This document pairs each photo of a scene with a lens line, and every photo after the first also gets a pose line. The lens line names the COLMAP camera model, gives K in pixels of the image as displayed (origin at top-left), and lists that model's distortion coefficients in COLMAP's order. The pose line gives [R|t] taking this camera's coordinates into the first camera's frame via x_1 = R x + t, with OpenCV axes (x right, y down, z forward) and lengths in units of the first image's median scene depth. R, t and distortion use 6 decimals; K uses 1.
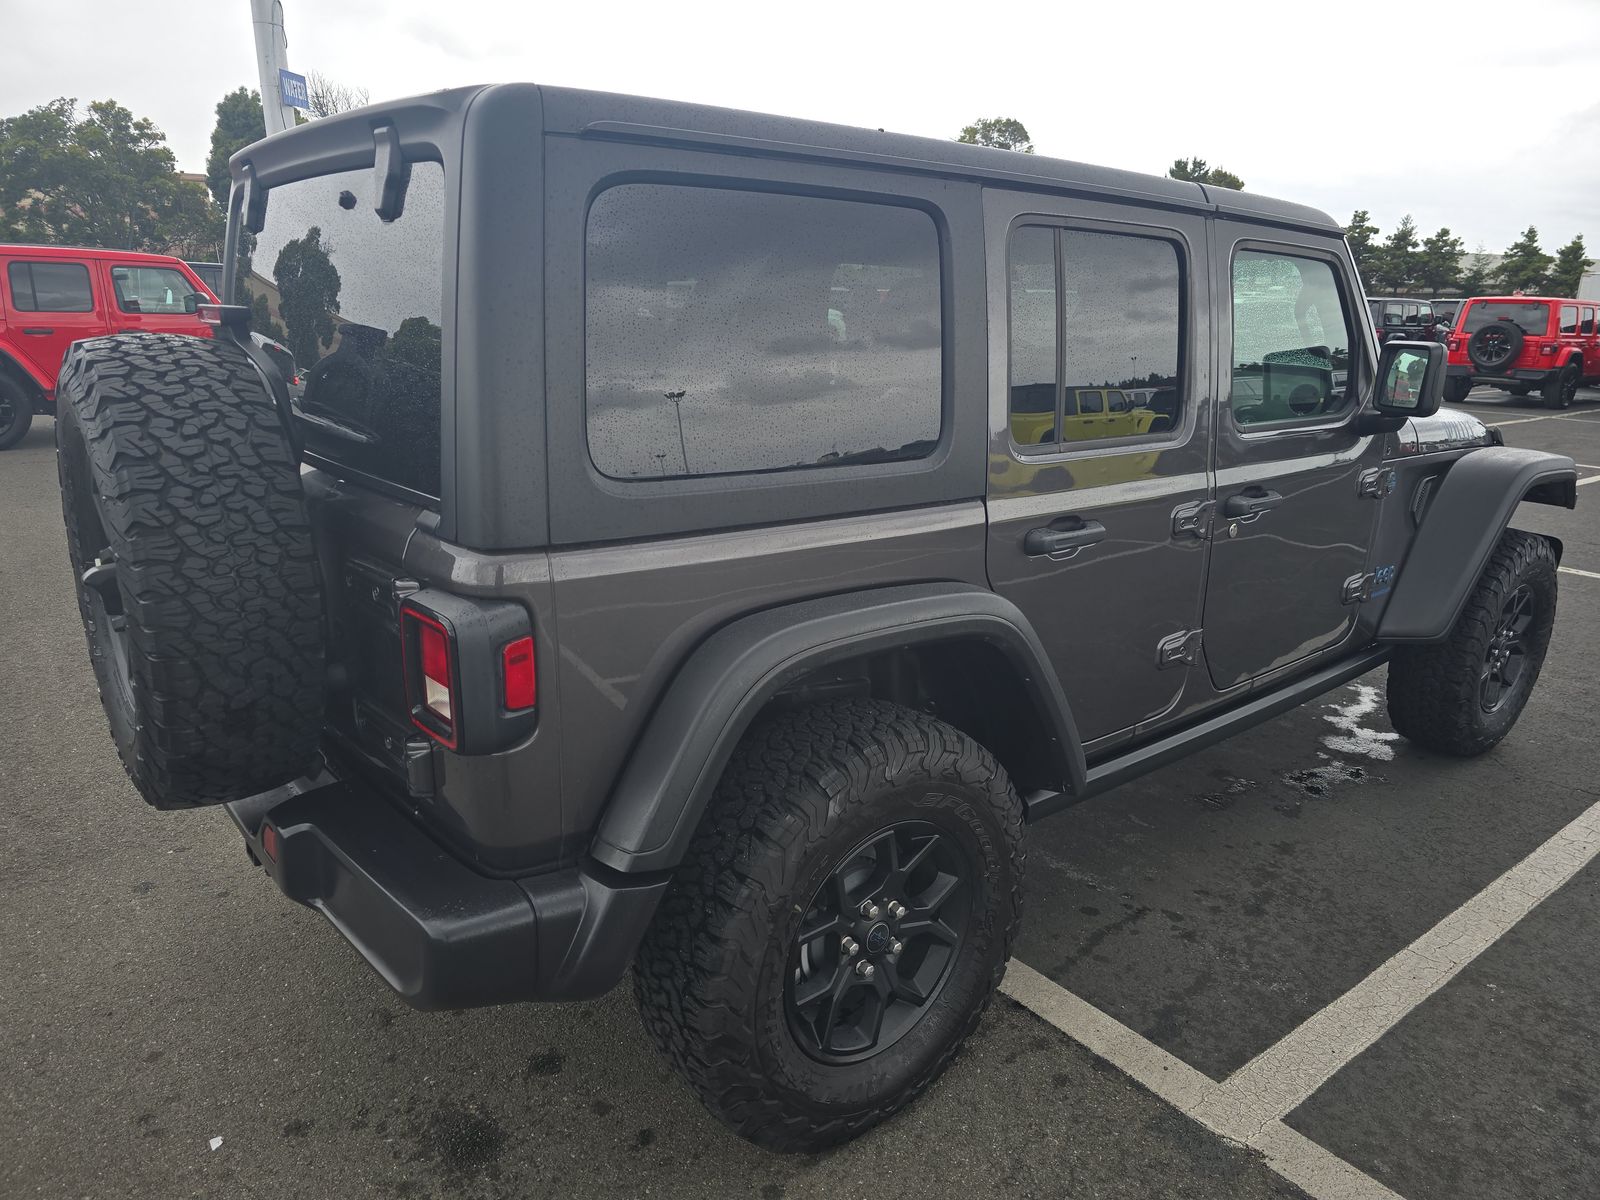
lens RADIAL K [[1115.8, 0, 807.7], [0, 1115.8, 596.2], [0, 0, 1]] dist [0.009528, -0.010825]
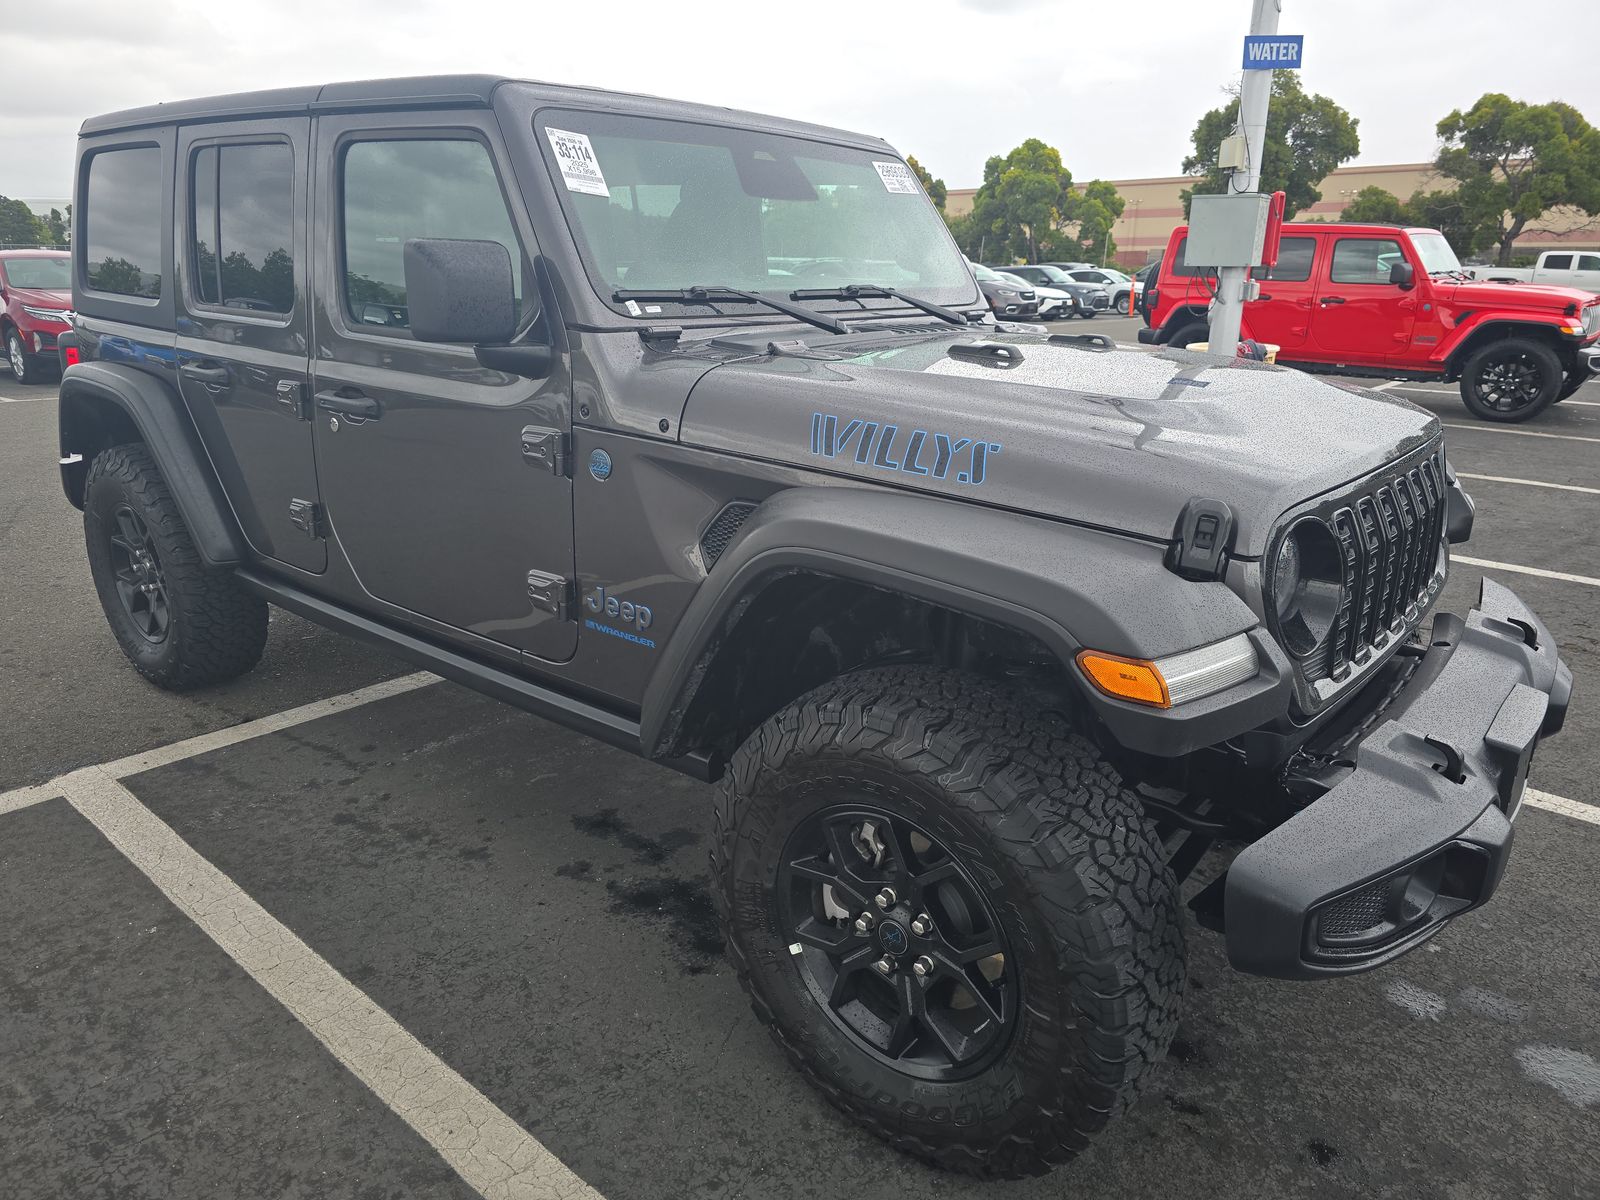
lens RADIAL K [[1115.8, 0, 805.1], [0, 1115.8, 604.2], [0, 0, 1]] dist [0.009528, -0.010825]
pose [[0.172247, 0.279908, -0.944448, 1.429643], [-0.270660, 0.935324, 0.227841, -0.247682], [0.947140, 0.216380, 0.236867, 1.172943]]
